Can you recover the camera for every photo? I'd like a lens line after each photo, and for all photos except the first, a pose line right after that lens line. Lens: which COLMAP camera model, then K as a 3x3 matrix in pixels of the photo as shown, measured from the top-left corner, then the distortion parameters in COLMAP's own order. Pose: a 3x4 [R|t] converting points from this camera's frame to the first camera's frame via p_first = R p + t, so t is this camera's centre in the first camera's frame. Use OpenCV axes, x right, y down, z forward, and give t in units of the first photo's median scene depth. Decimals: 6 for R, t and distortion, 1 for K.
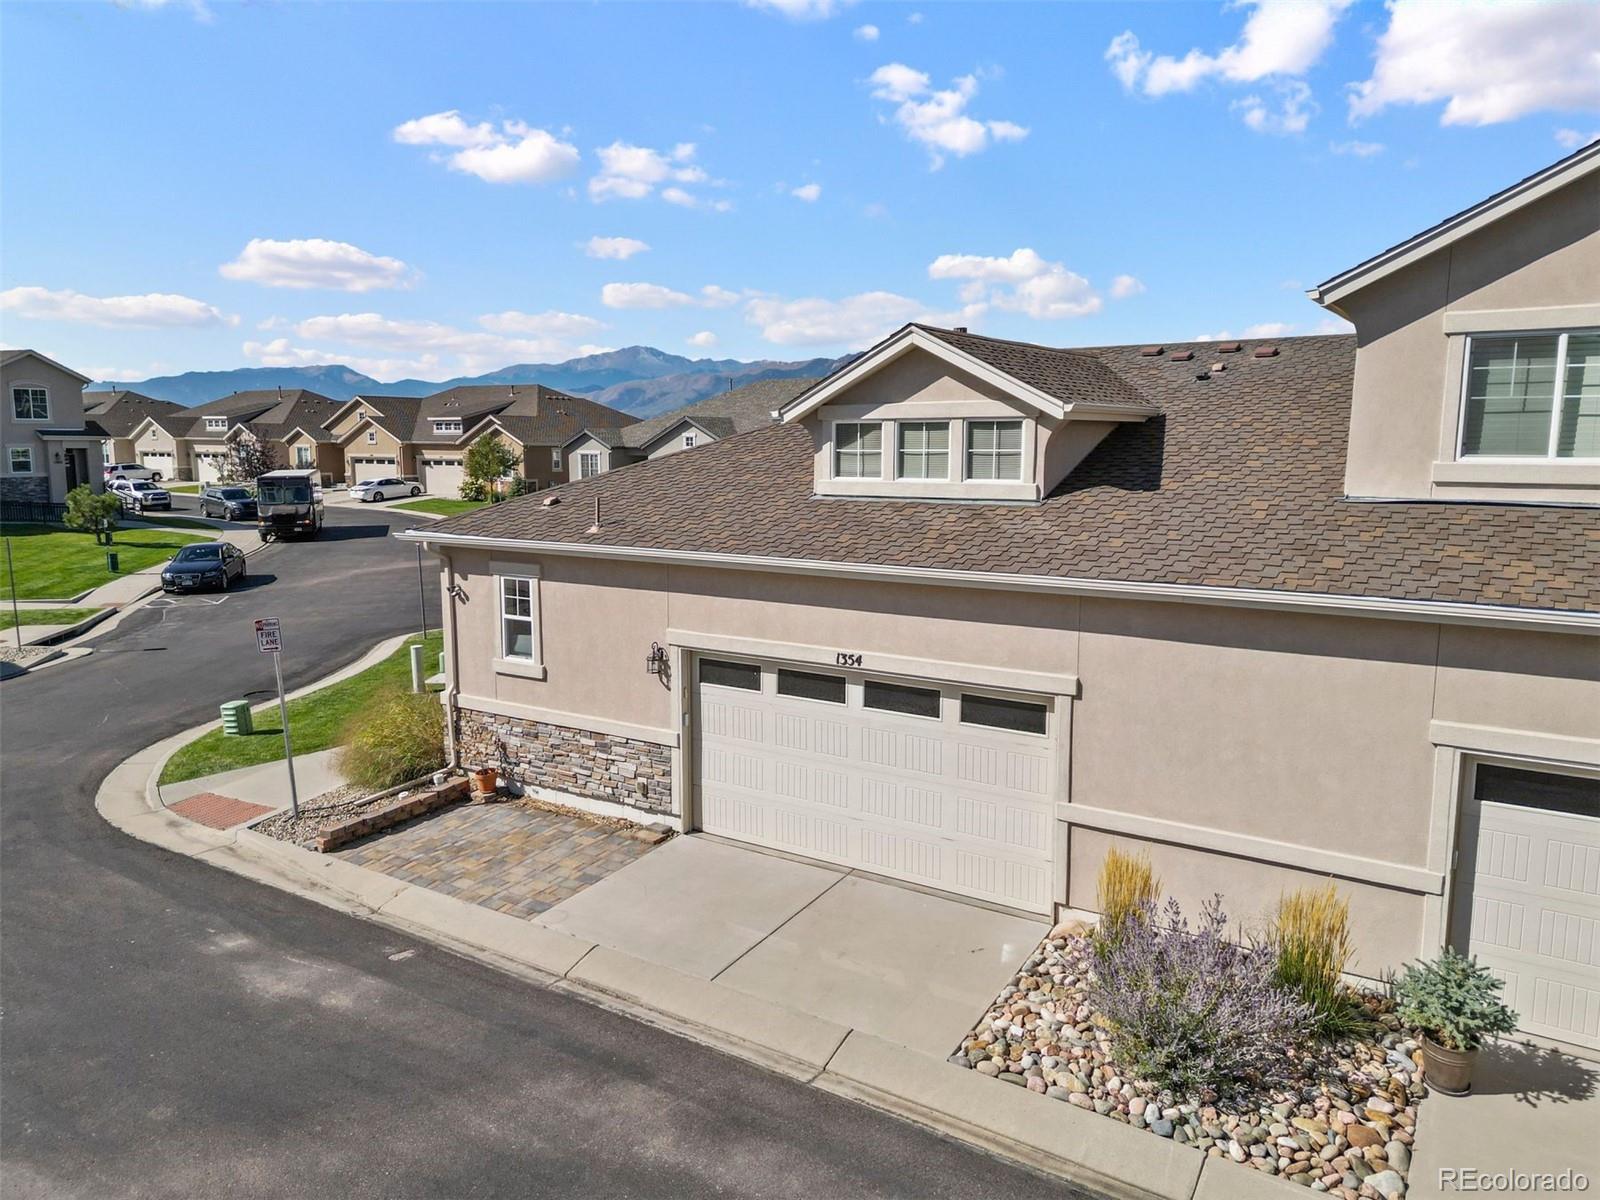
lens RADIAL K [[1123.8, 0, 803.9], [0, 1123.8, 596.5], [0, 0, 1]] dist [0.022932, -0.001326]
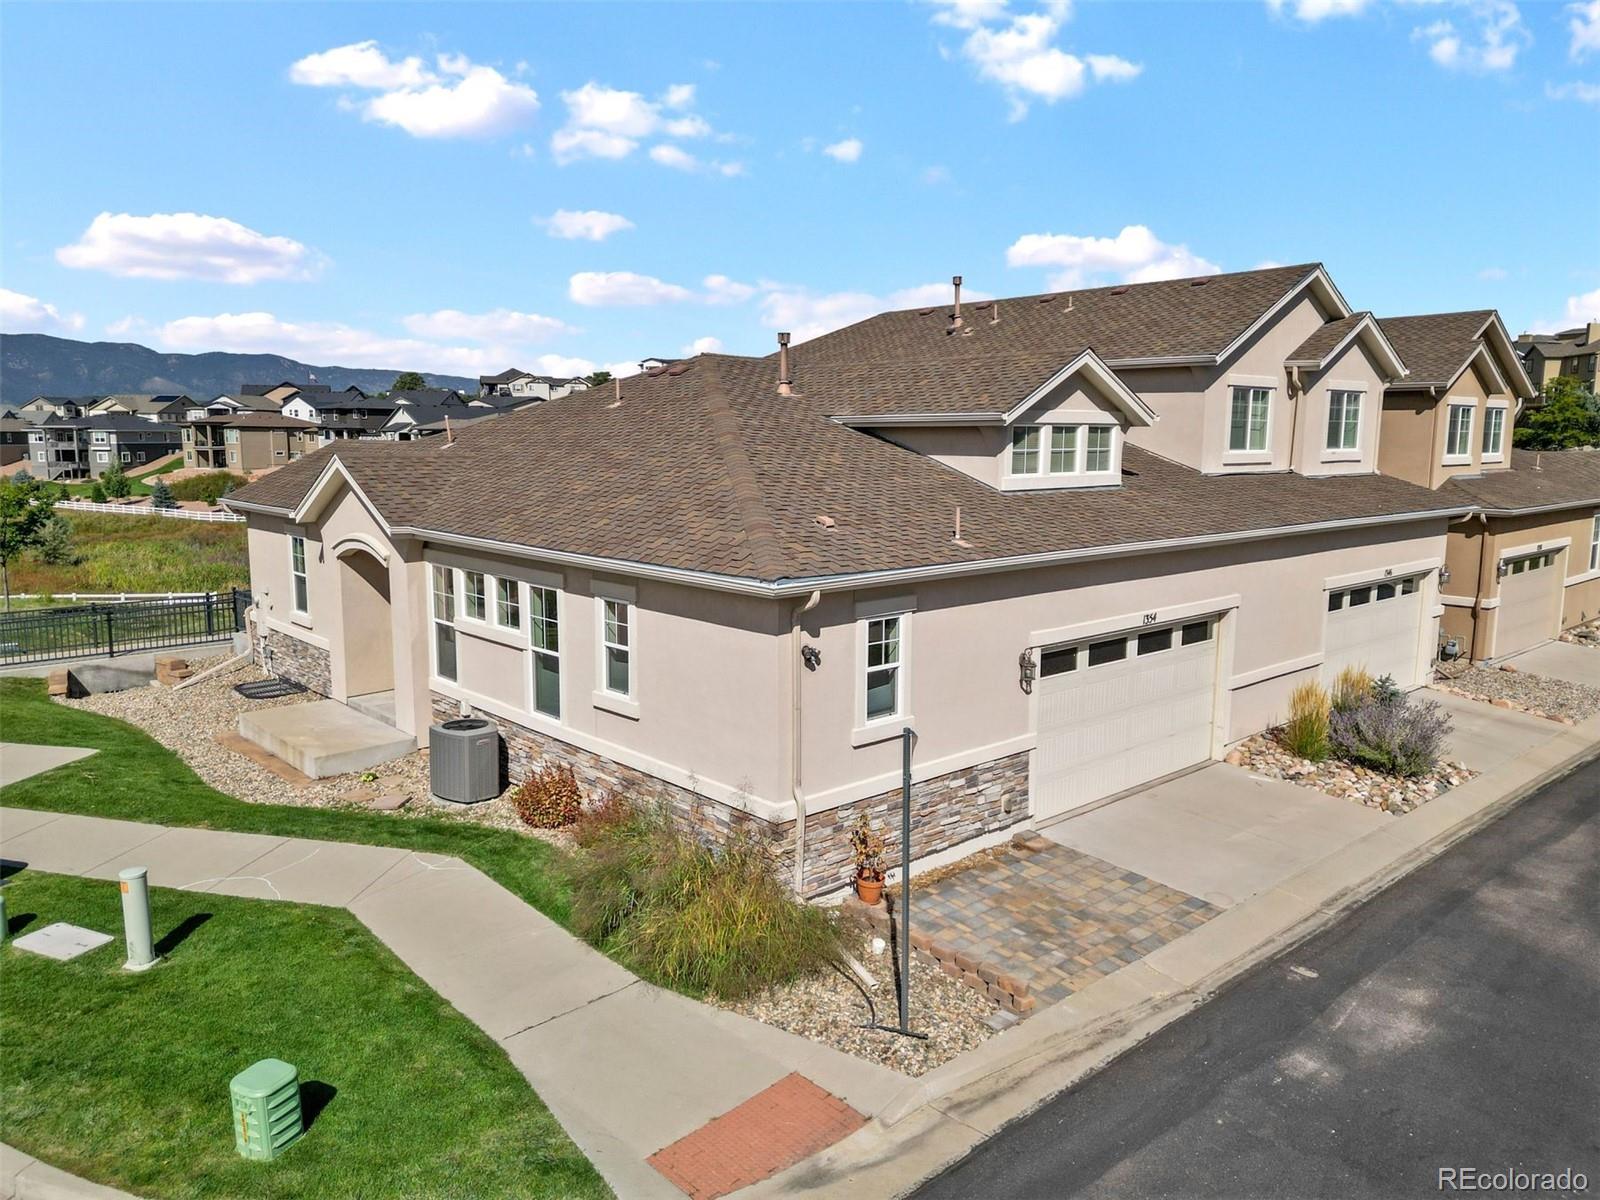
lens RADIAL K [[1123.8, 0, 803.9], [0, 1123.8, 596.5], [0, 0, 1]] dist [0.022932, -0.001326]
pose [[0.262641, -0.135603, 0.955318, -1.181865], [0.128214, 0.986200, 0.104737, -0.139497], [-0.956337, 0.094977, 0.276402, 0.965398]]
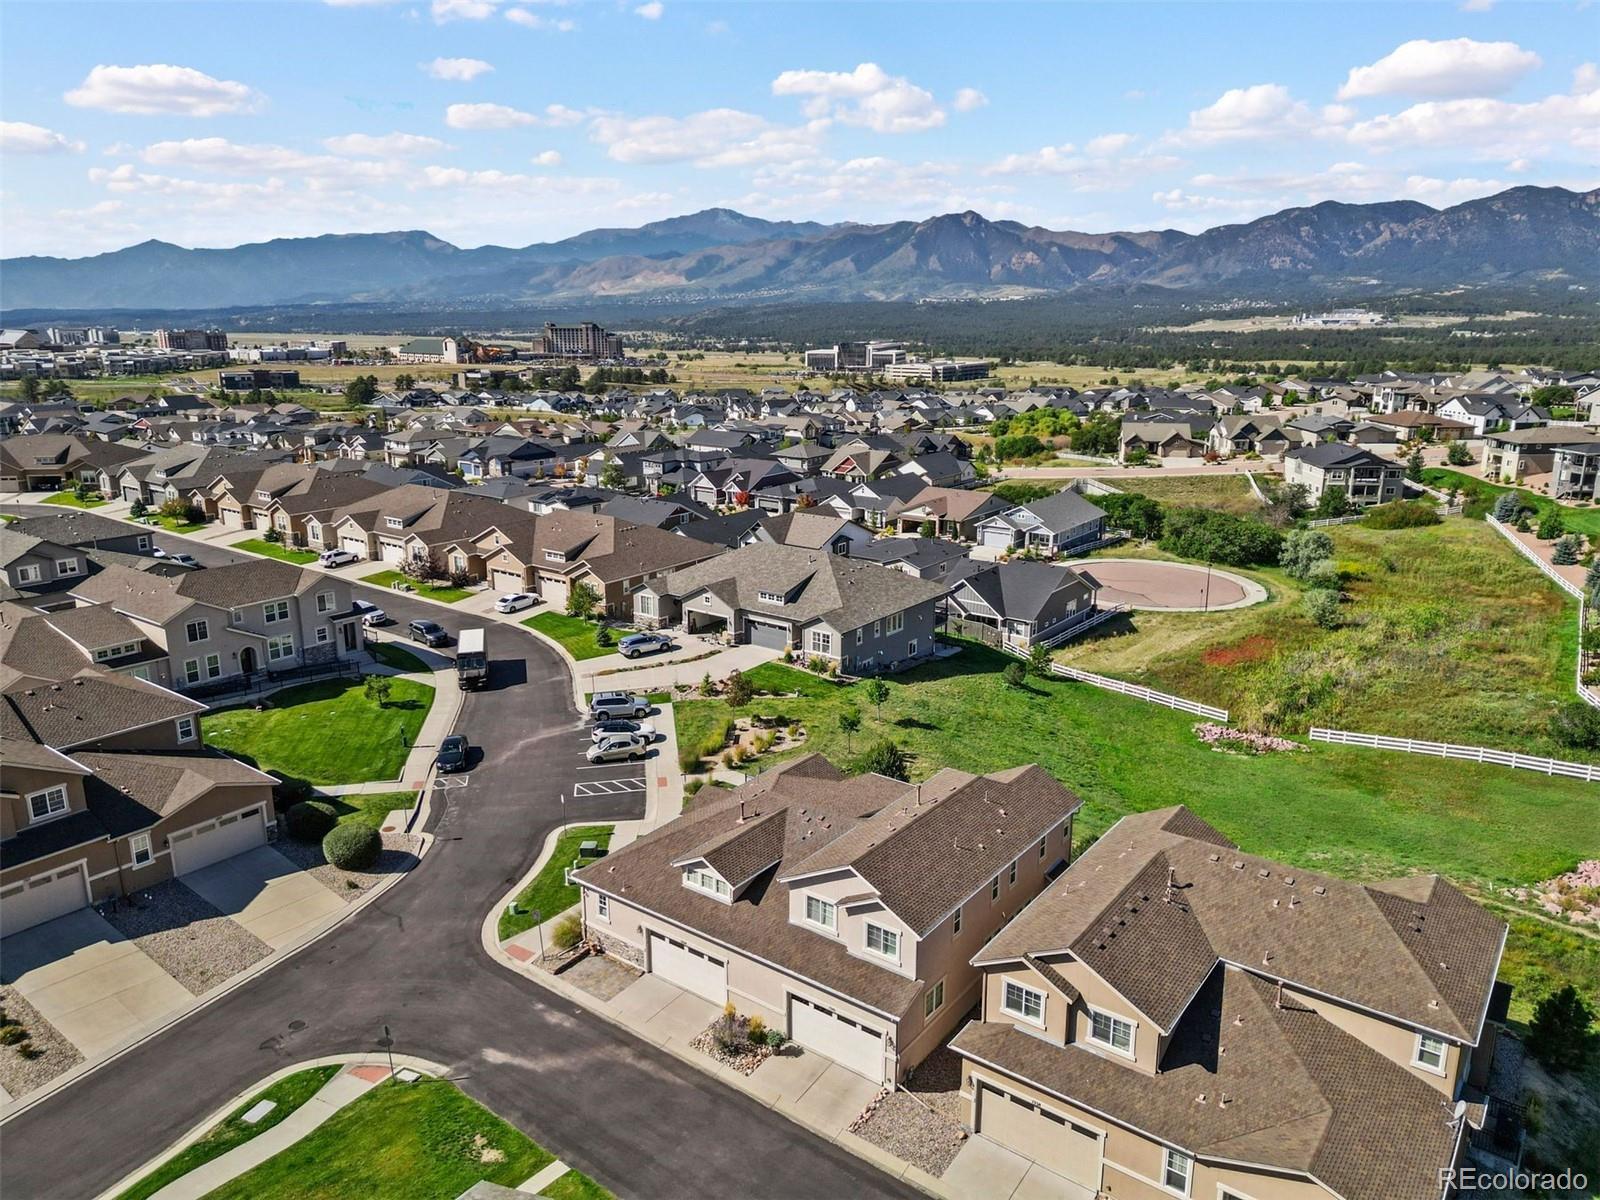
lens RADIAL K [[1114.0, 0, 800.0], [0, 1114.0, 600.0], [0, 0, 1]] dist [0.072269, -0.083107]
pose [[0.997261, 0.014481, -0.072530, 0.701630], [-0.005856, 0.993027, 0.117741, -1.572373], [0.073729, -0.116994, 0.990392, -2.706999]]
